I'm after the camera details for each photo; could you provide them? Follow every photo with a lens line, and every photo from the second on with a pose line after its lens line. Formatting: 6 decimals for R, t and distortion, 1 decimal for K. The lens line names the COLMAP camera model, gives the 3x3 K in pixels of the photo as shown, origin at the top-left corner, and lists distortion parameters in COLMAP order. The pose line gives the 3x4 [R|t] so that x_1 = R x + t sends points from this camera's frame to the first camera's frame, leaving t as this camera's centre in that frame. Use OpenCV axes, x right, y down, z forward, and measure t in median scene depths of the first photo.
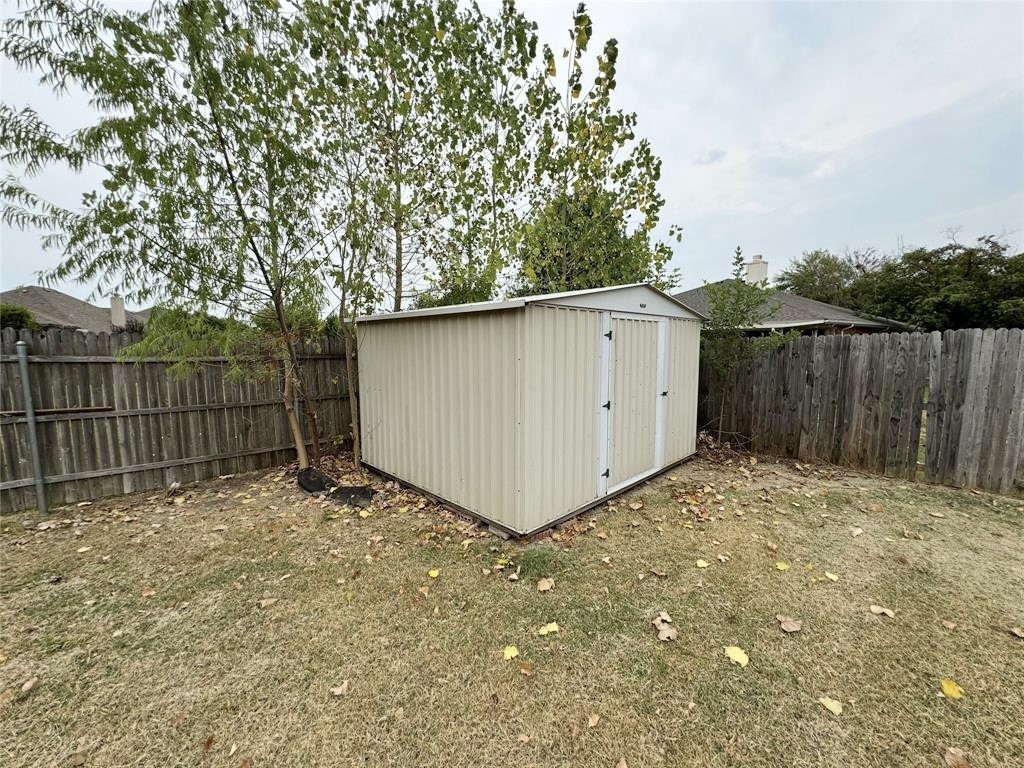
lens RADIAL K [[408.2, 0, 516.1], [0, 408.2, 381.2], [0, 0, 1]] dist [-0.003250, 0.000933]
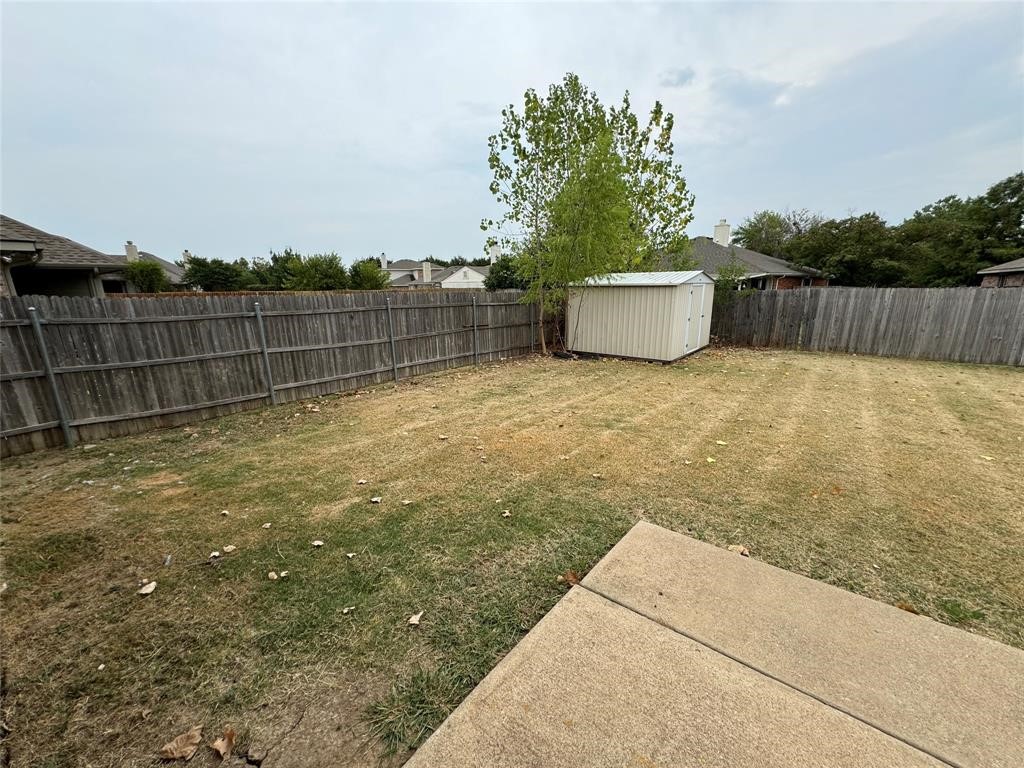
lens RADIAL K [[408.2, 0, 508.1], [0, 408.2, 391.9], [0, 0, 1]] dist [-0.003250, 0.000933]
pose [[0.994794, -0.032825, 0.096479, -0.870990], [0.016494, 0.986085, 0.165424, 0.046530], [-0.100566, -0.162971, 0.981492, -1.116175]]
